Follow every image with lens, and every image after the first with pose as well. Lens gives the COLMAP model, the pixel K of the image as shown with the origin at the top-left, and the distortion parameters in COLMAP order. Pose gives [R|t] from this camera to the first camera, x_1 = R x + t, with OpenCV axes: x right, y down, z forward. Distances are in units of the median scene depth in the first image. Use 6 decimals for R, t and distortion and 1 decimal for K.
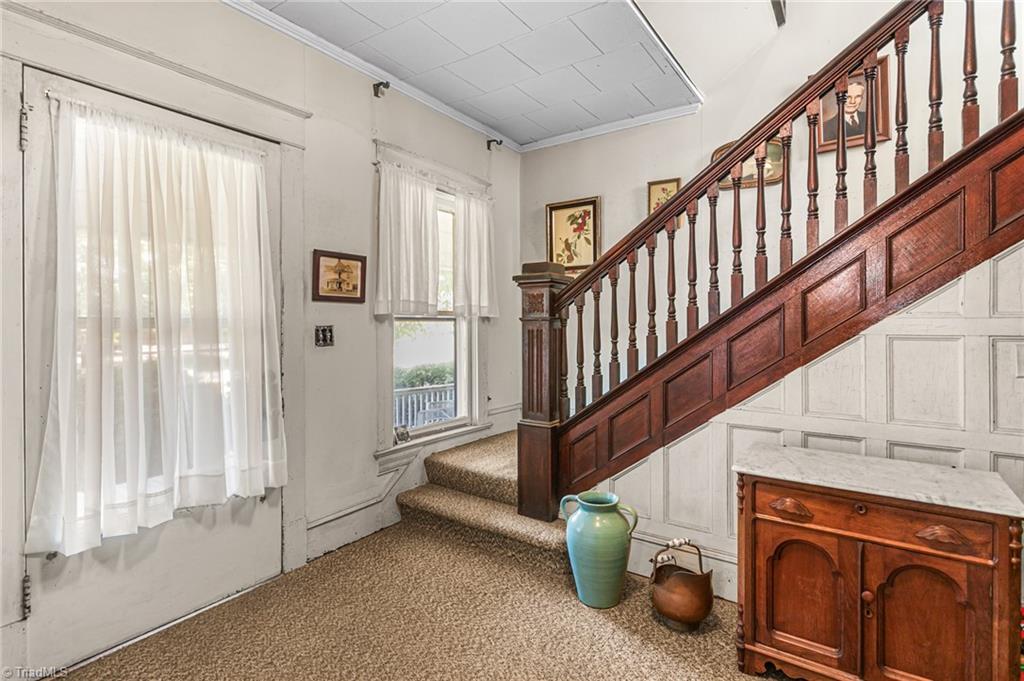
lens RADIAL K [[495.7, 0, 526.3], [0, 495.7, 323.8], [0, 0, 1]] dist [-0.001782, 0.002122]
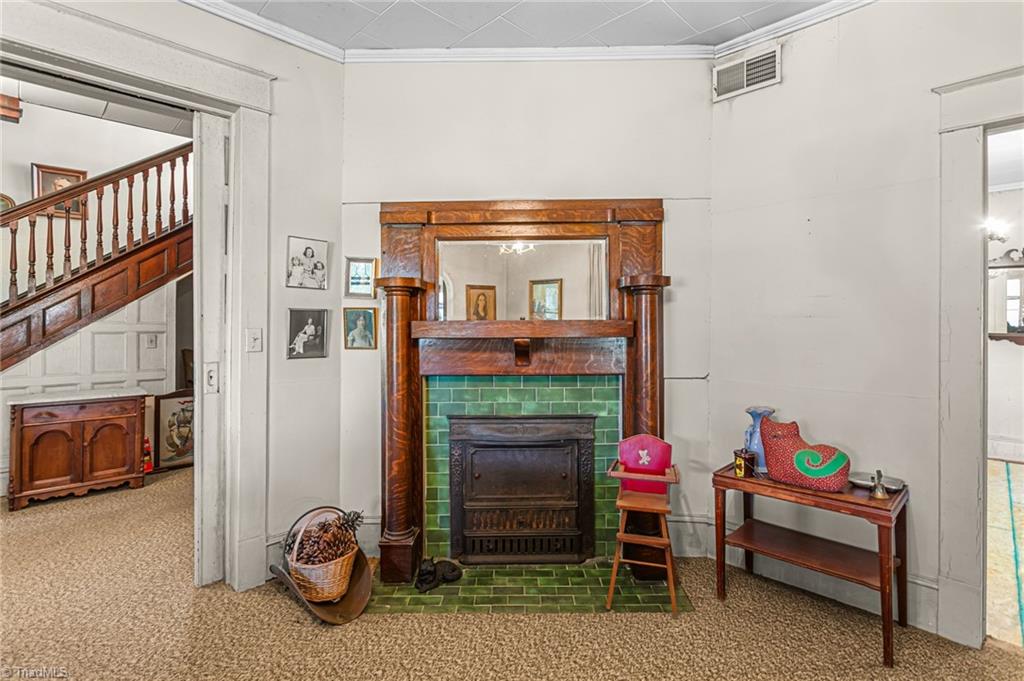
lens RADIAL K [[495.7, 0, 510.7], [0, 495.7, 324.4], [0, 0, 1]] dist [-0.001782, 0.002122]
pose [[0.191854, 0.007301, 0.981396, -1.049401], [-0.004856, 0.999967, -0.006490, -0.003859], [-0.981411, -0.003521, 0.191883, -1.209398]]
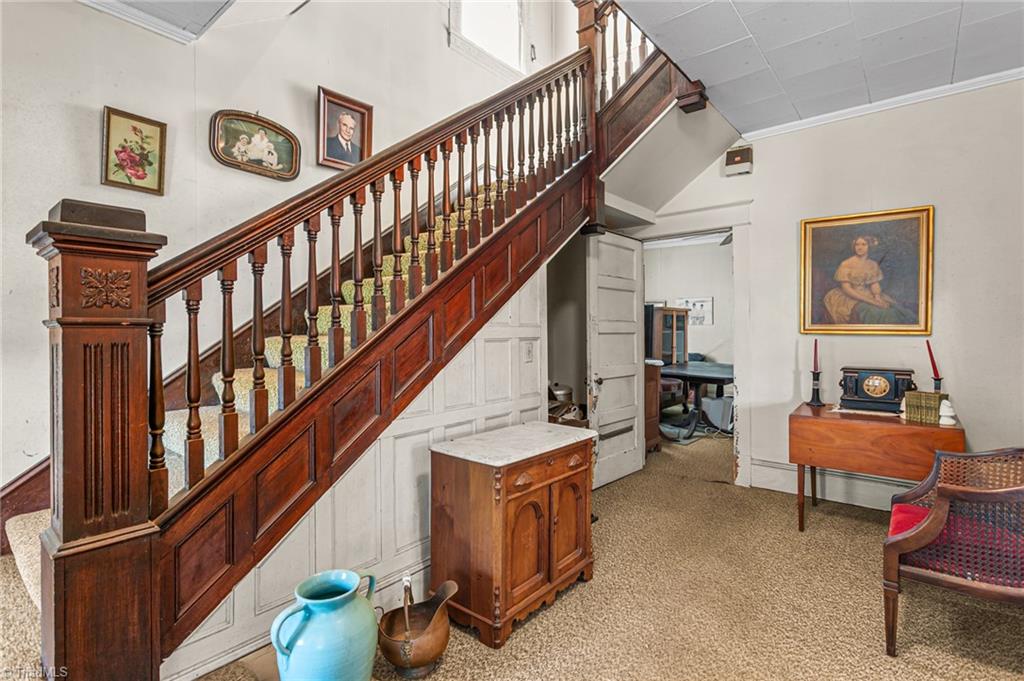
lens RADIAL K [[495.7, 0, 512.9], [0, 495.7, 330.5], [0, 0, 1]] dist [-0.001782, 0.002122]
pose [[0.090379, -0.001585, 0.995906, -0.658239], [0.003604, 0.999993, 0.001264, -0.003037], [-0.995901, 0.003475, 0.090385, 0.862940]]
